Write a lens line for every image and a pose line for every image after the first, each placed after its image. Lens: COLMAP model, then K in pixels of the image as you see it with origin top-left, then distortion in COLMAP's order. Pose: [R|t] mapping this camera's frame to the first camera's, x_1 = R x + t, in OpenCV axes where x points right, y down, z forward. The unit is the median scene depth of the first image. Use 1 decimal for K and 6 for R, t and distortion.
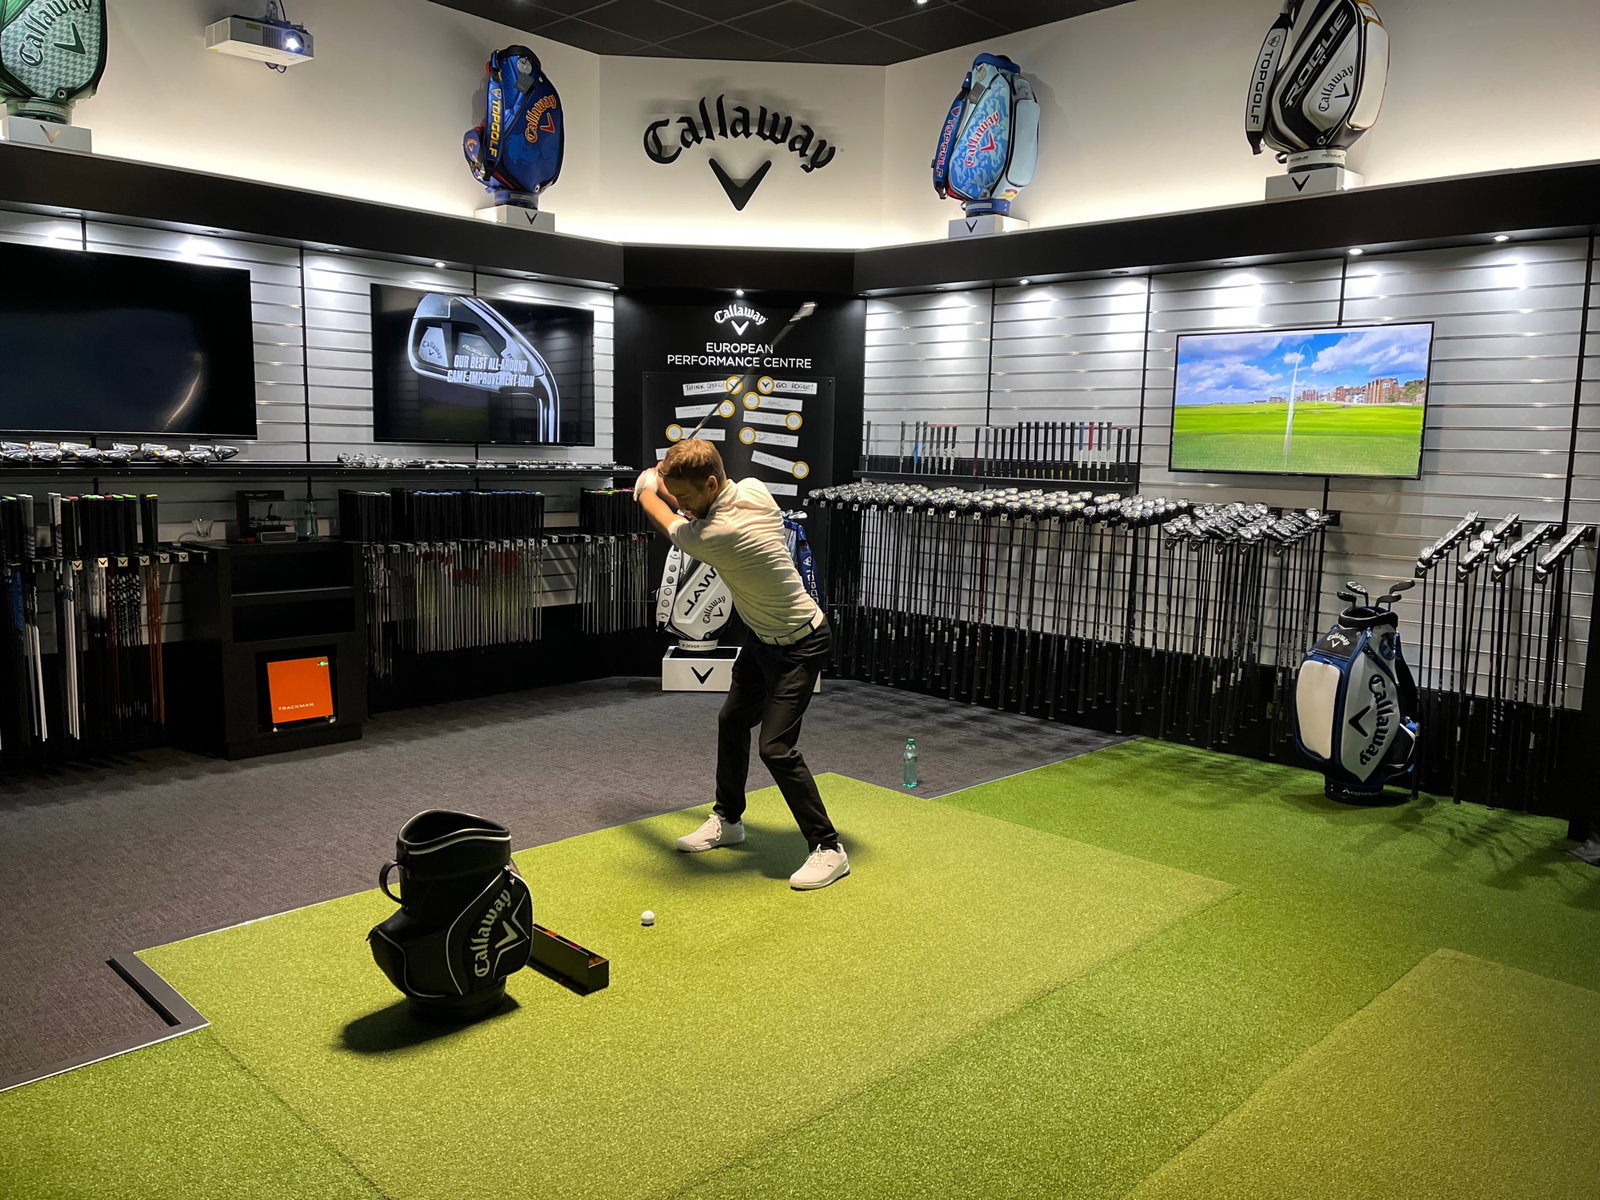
lens RADIAL K [[1224.1, 0, 810.4], [0, 1224.1, 598.9], [0, 0, 1]] dist [0.060854, -0.008223]
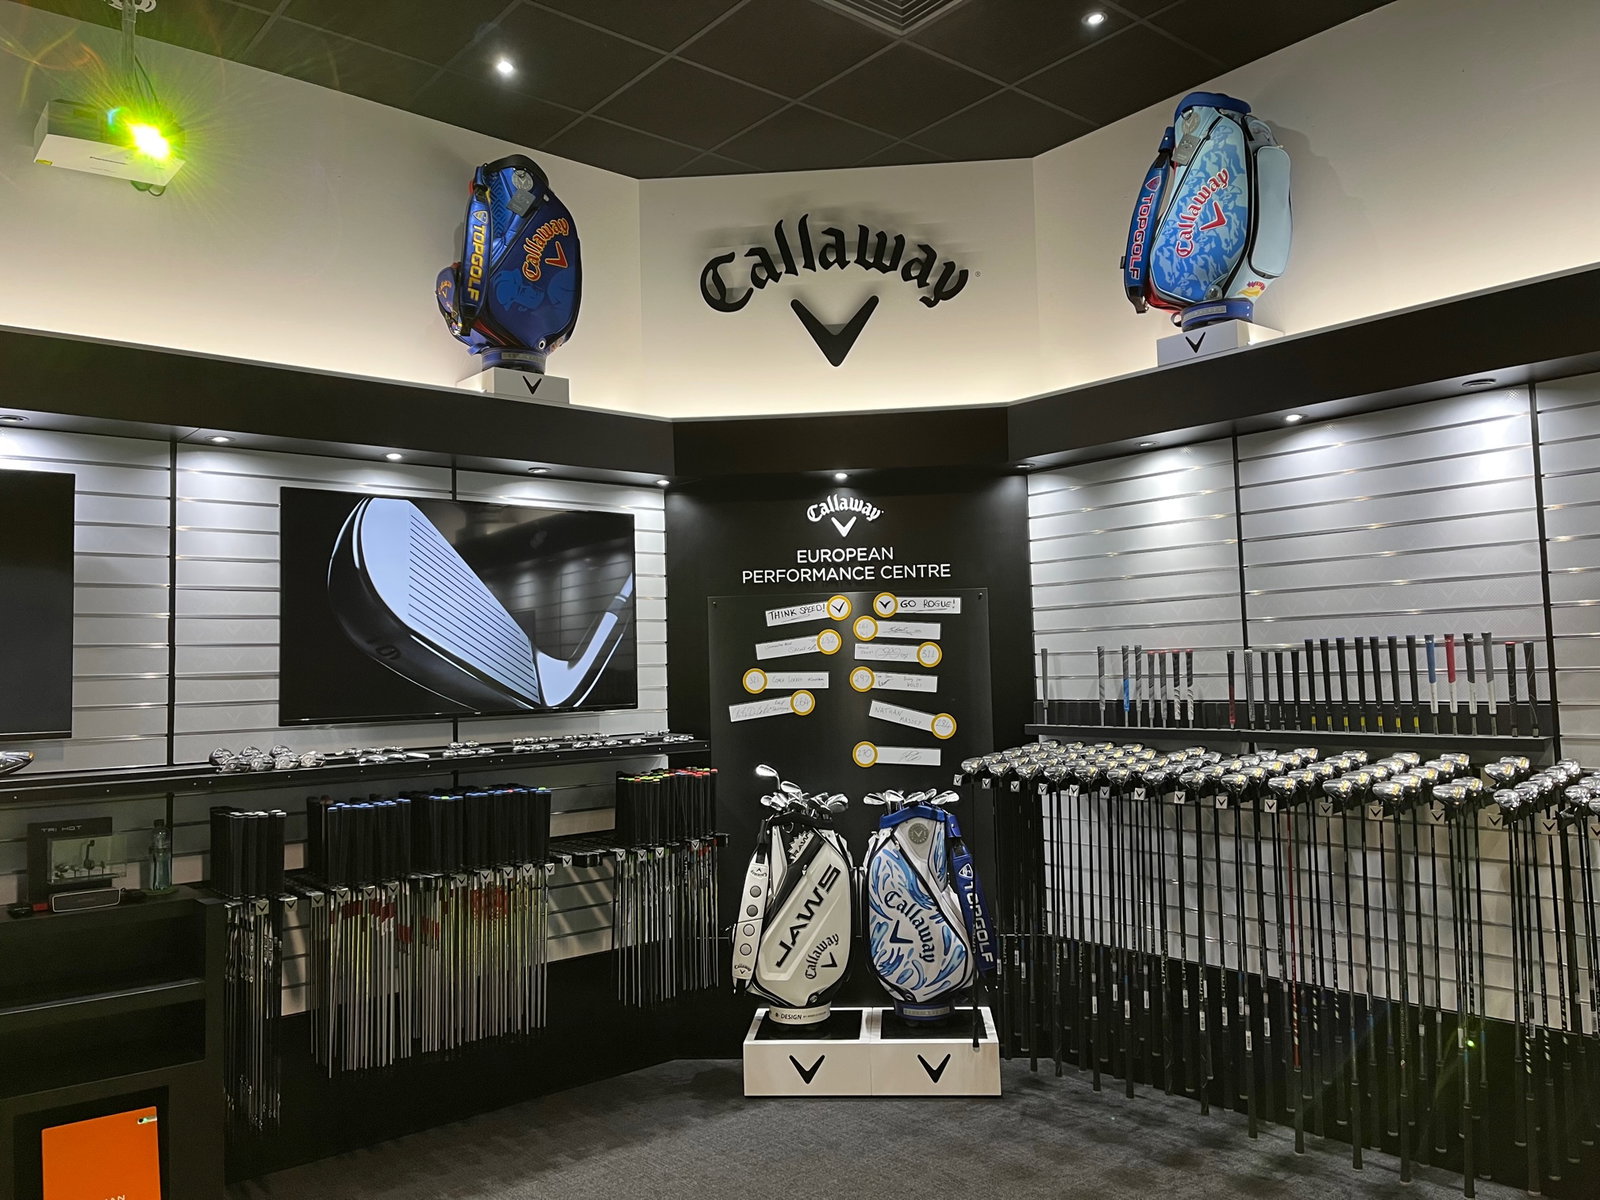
lens RADIAL K [[1224.1, 0, 810.4], [0, 1224.1, 598.9], [0, 0, 1]] dist [0.060854, -0.008223]
pose [[0.994056, -0.056932, -0.092802, -0.015628], [0.038921, 0.981881, -0.185460, -0.057150], [0.101679, 0.180746, 0.978260, 0.356003]]
